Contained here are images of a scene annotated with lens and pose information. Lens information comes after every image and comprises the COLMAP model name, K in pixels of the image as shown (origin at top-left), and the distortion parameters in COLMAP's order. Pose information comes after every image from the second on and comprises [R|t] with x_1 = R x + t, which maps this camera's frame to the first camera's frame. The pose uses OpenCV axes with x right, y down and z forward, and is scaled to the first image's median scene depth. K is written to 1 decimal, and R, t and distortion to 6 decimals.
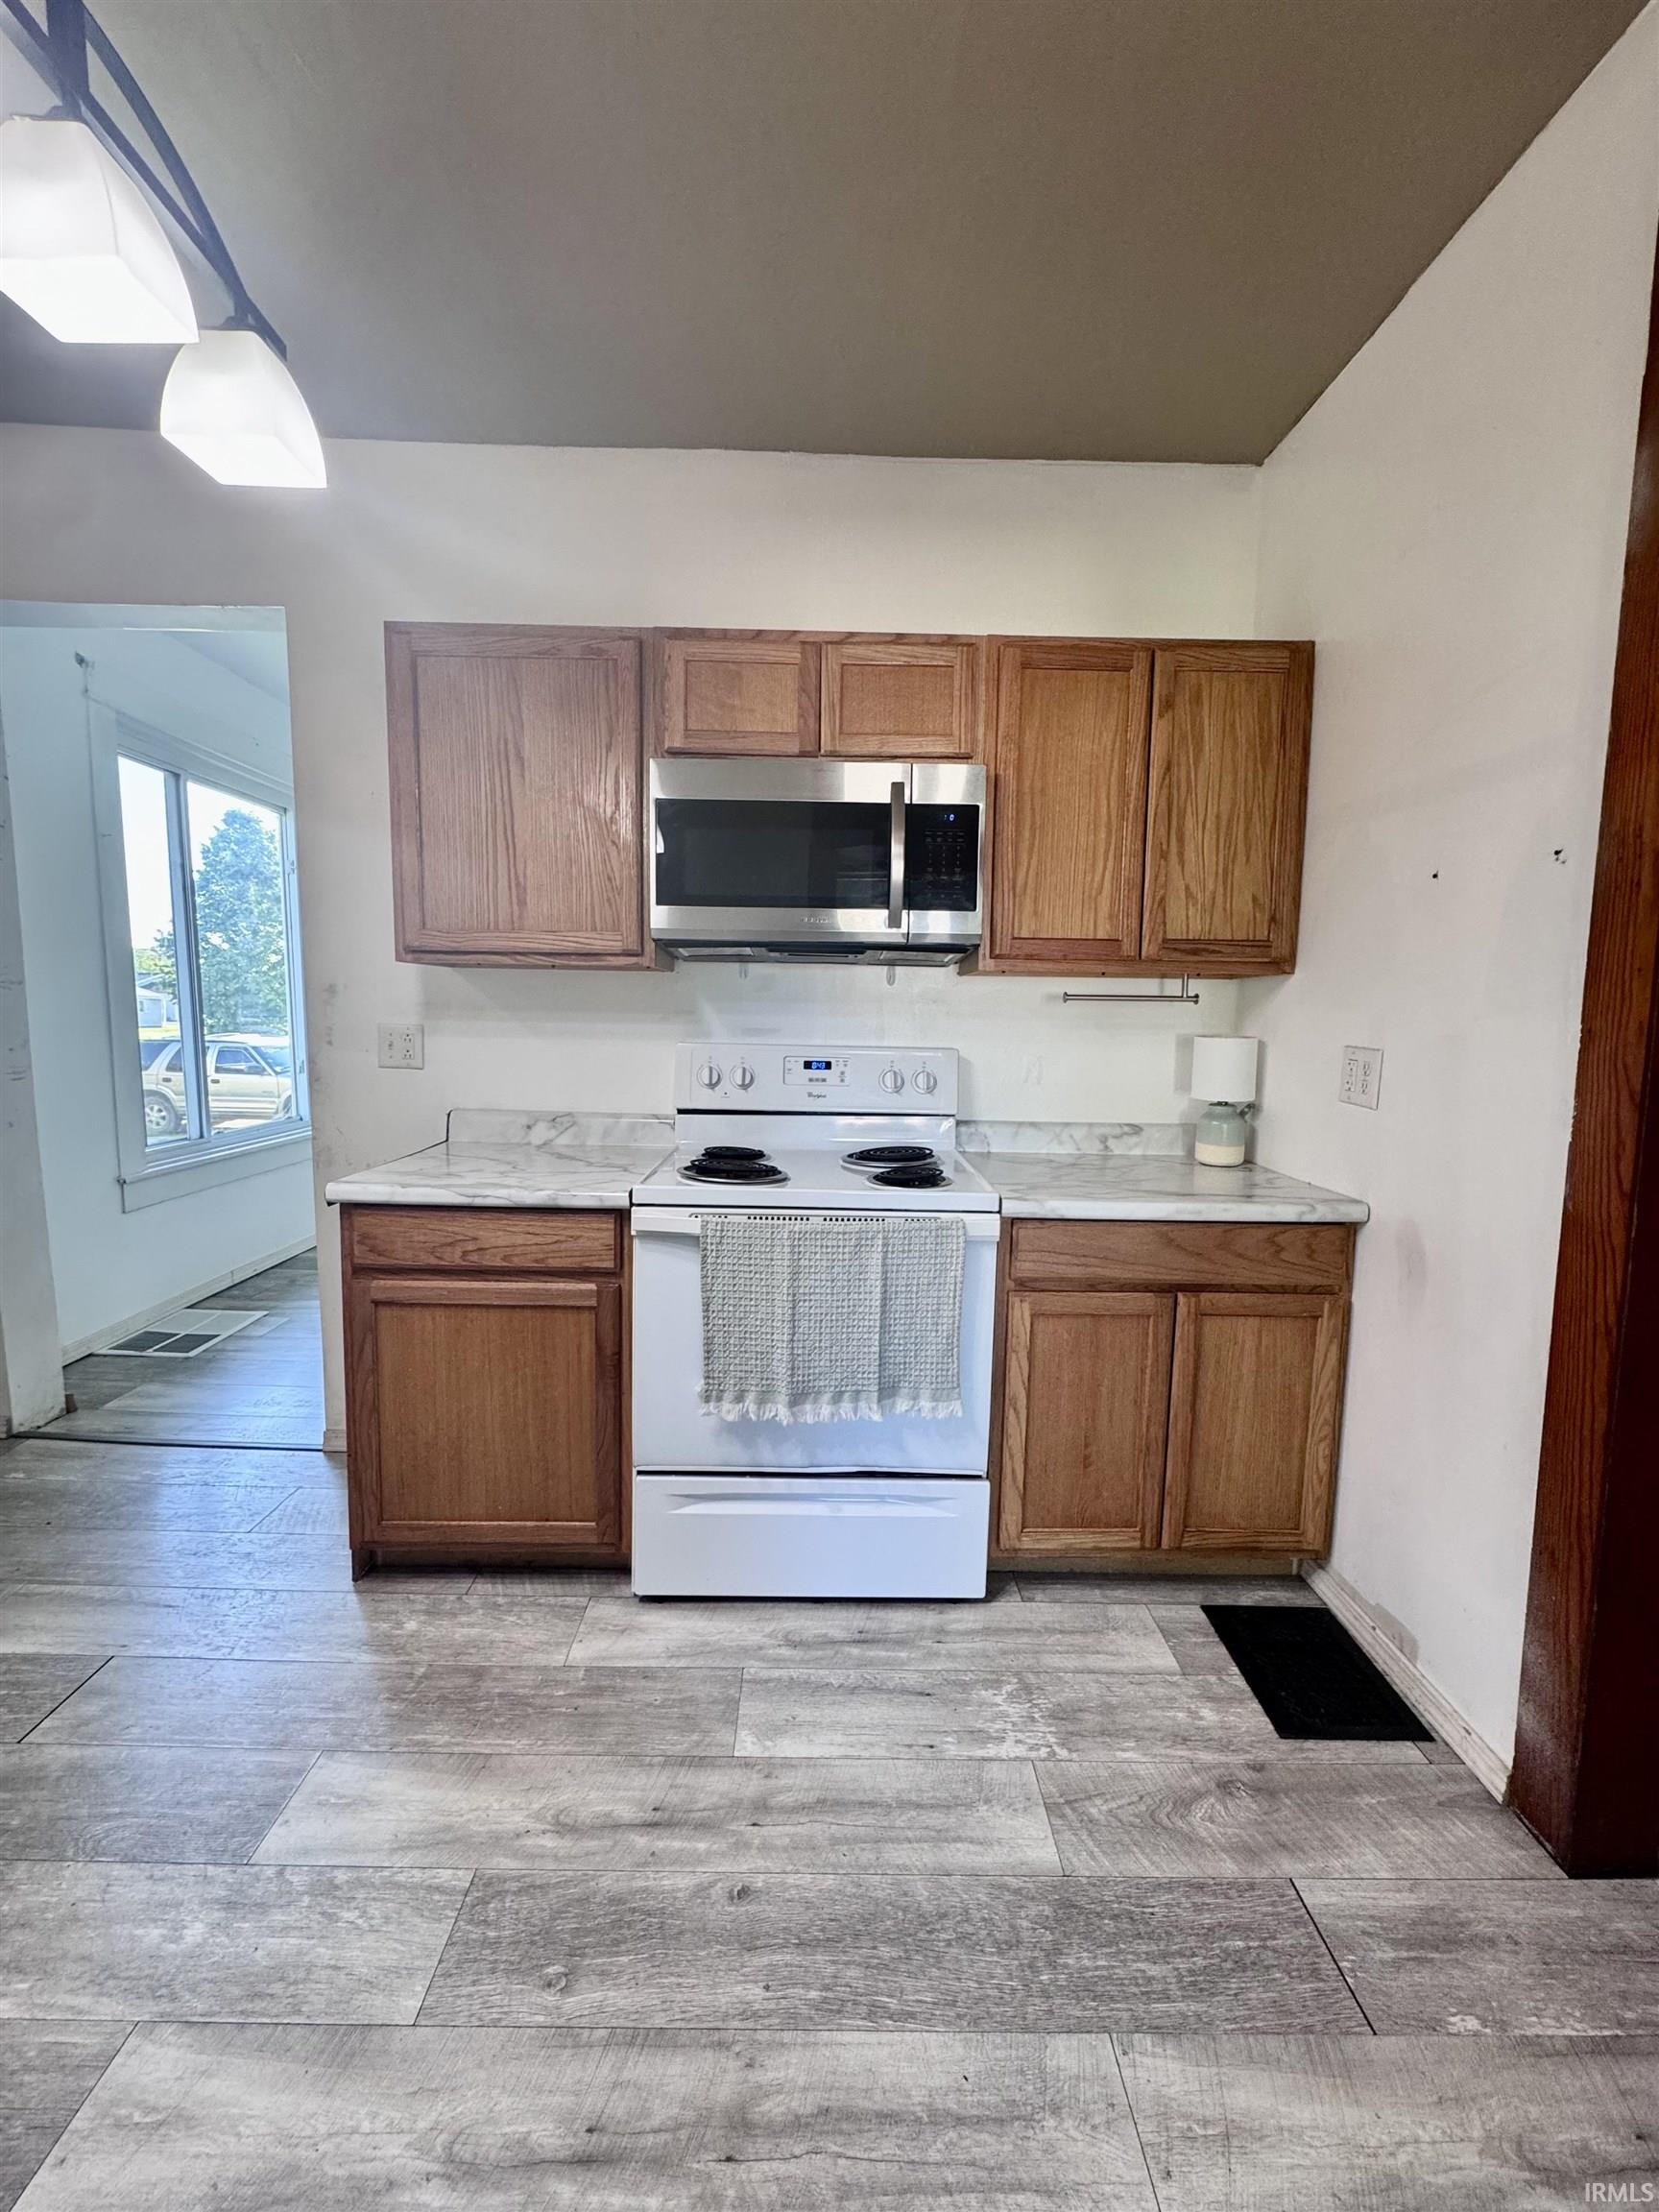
lens RADIAL K [[879.6, 0, 829.5], [0, 879.6, 1106.0], [0, 0, 1]] dist [-0.001851, -0.000445]
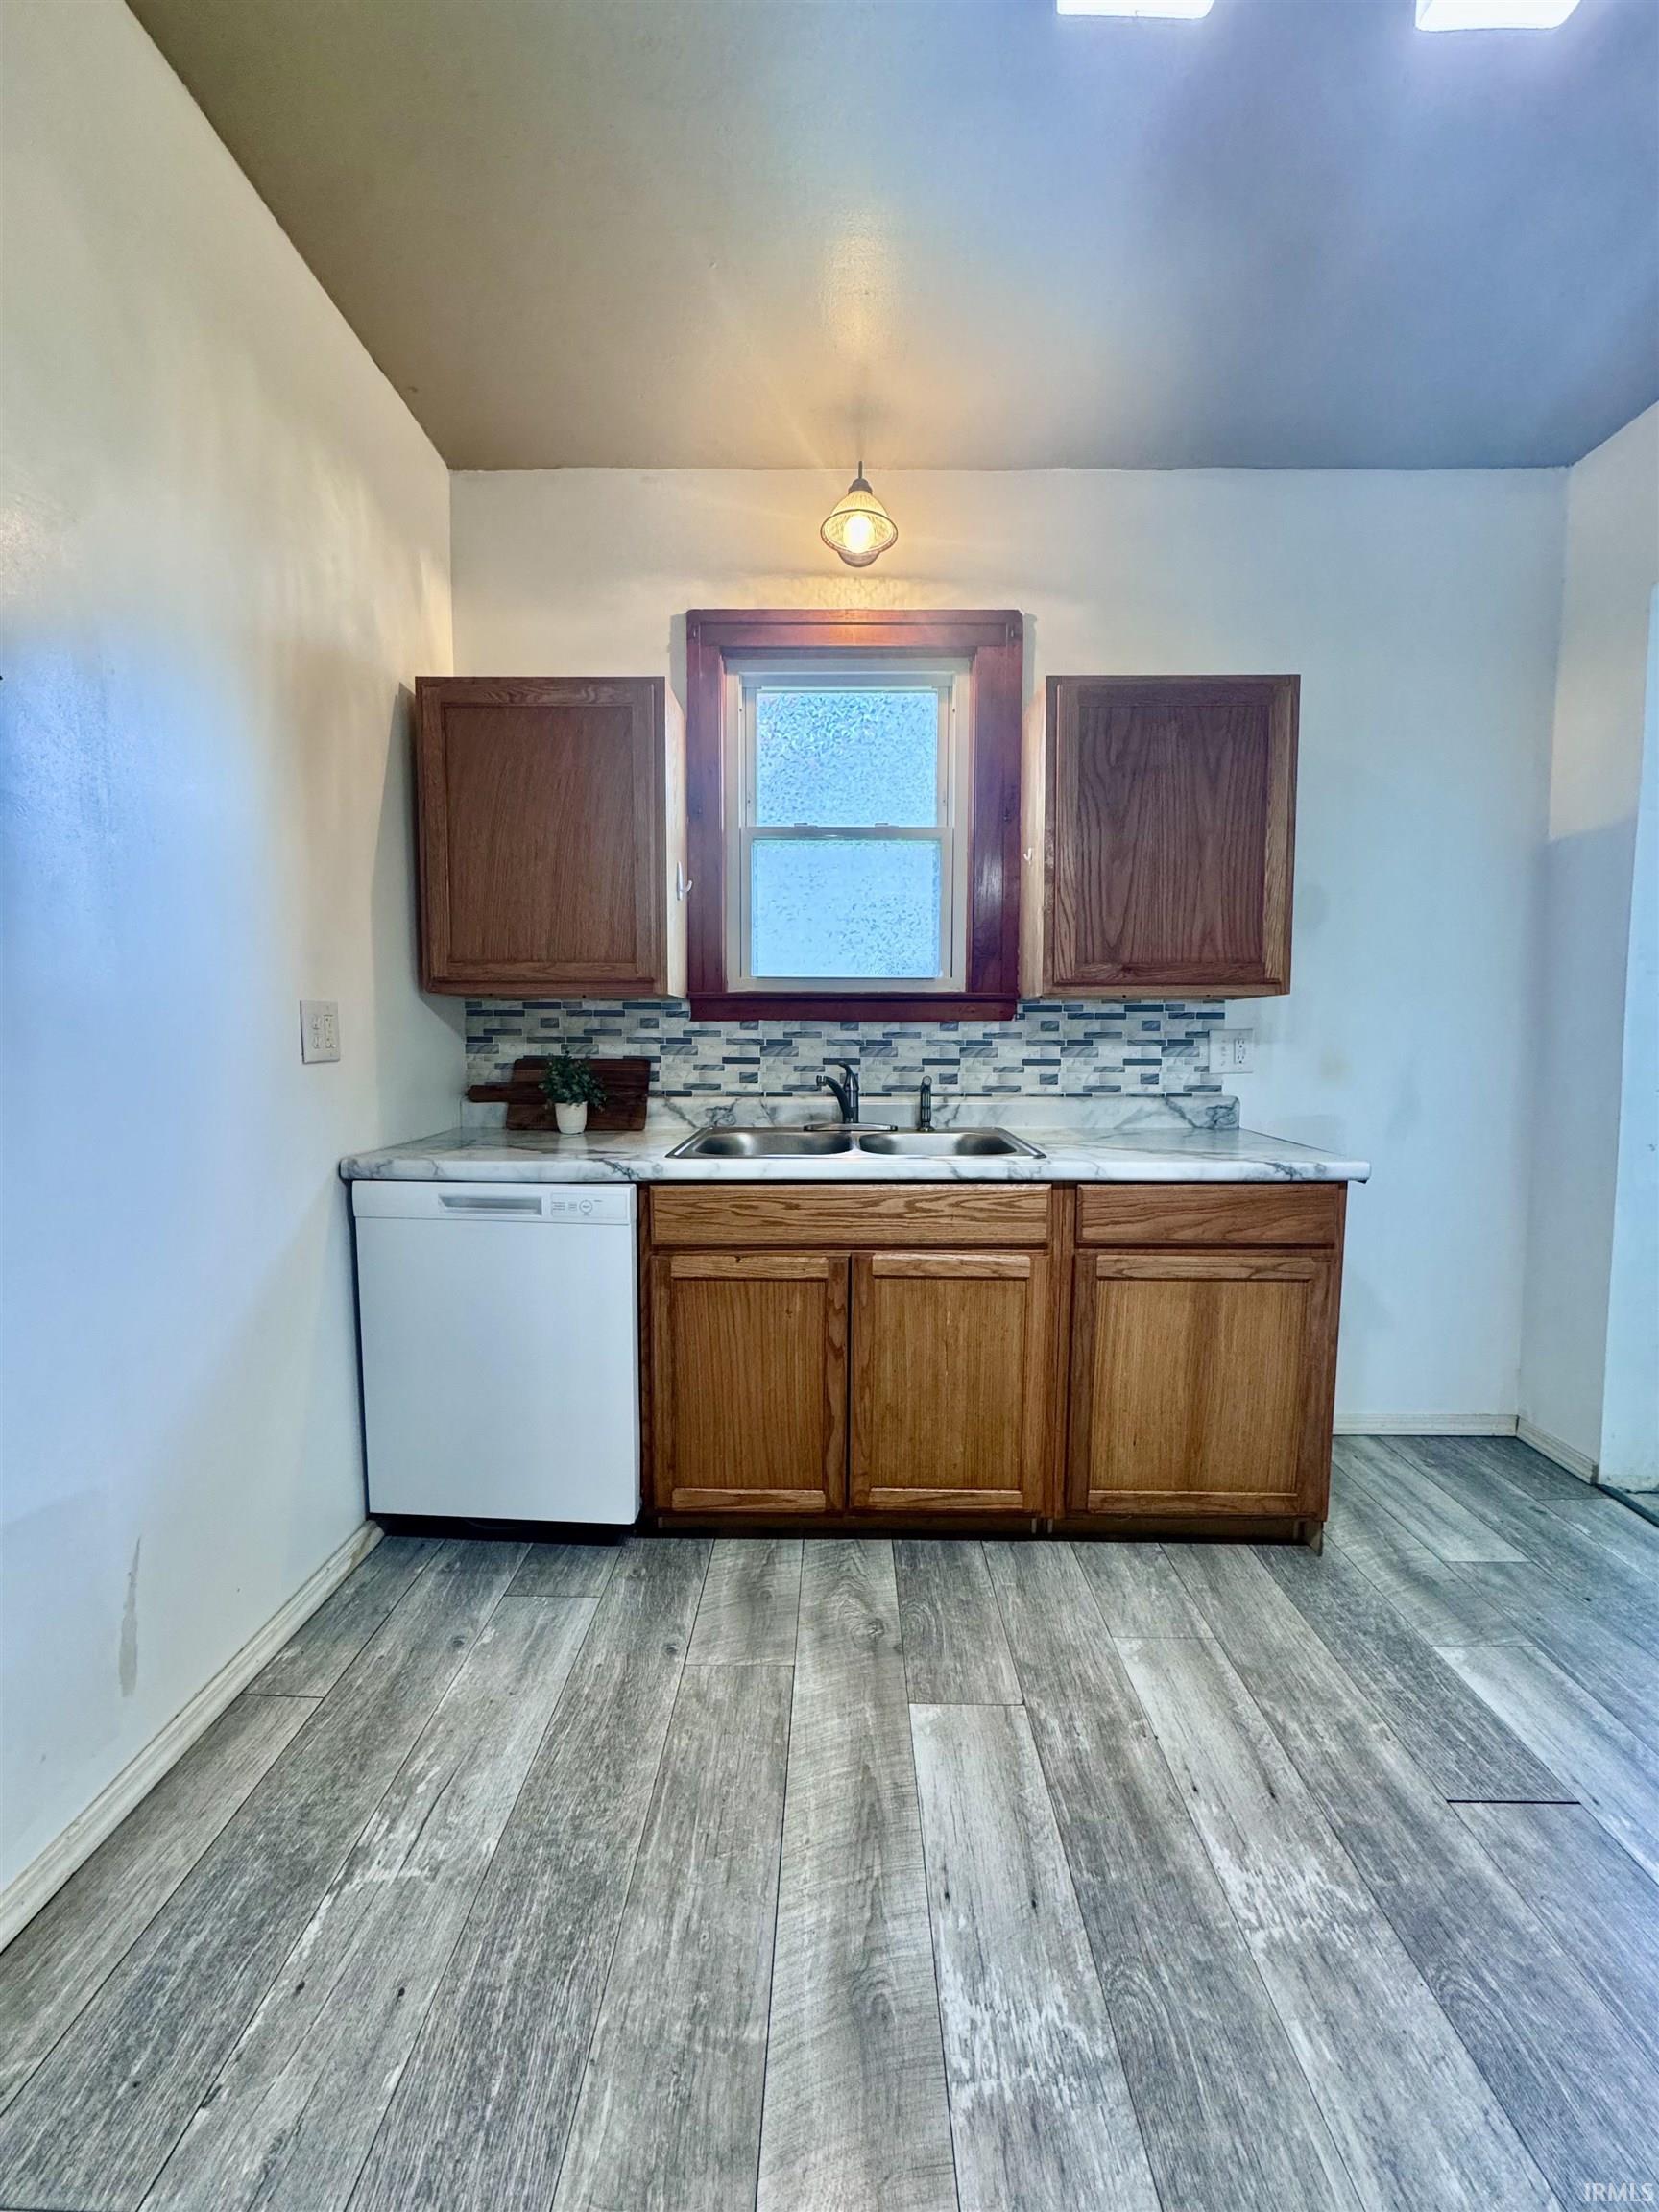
lens RADIAL K [[879.6, 0, 829.5], [0, 879.6, 1106.0], [0, 0, 1]] dist [-0.001851, -0.000445]
pose [[-0.020683, 0.061648, -0.997884, -0.038431], [-0.109051, 0.992003, 0.063545, 0.017820], [0.993821, 0.110134, -0.013795, 0.233098]]
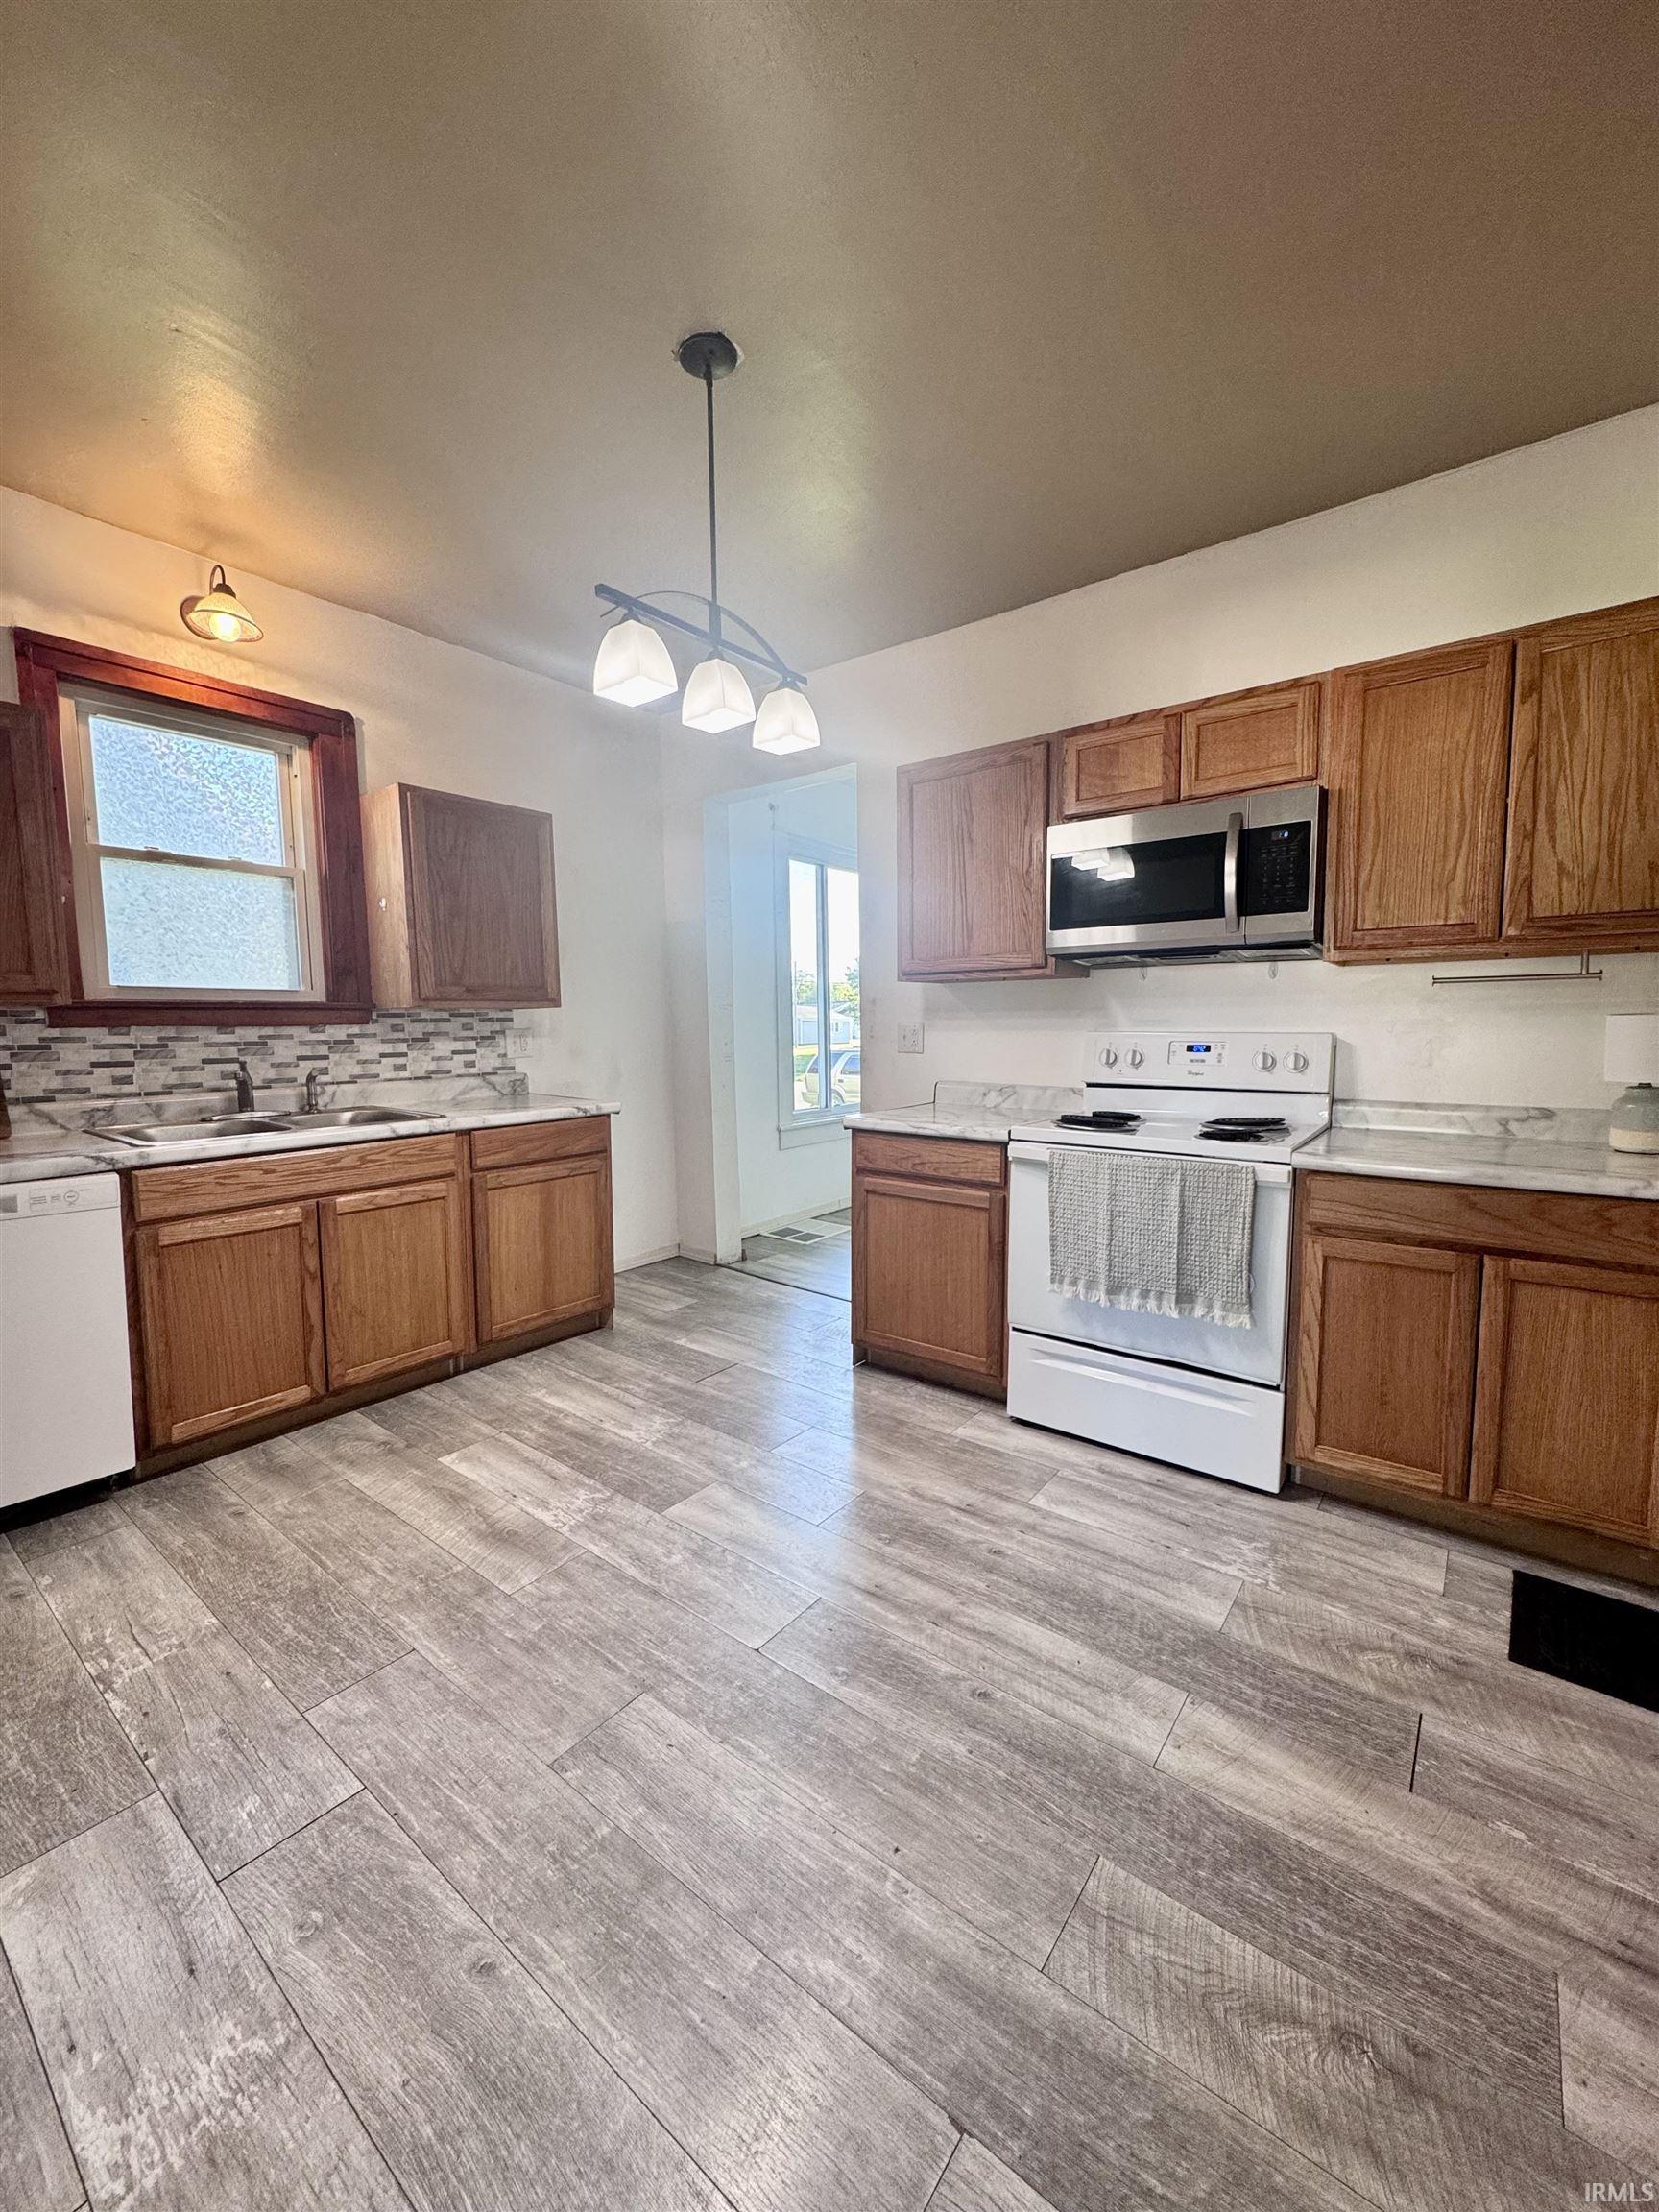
lens RADIAL K [[879.6, 0, 829.5], [0, 879.6, 1106.0], [0, 0, 1]] dist [-0.001851, -0.000445]
pose [[0.781358, 0.033876, -0.623163, 0.425472], [-0.042806, 0.999083, 0.000639, 0.065422], [0.622613, 0.026176, 0.782092, -0.311569]]
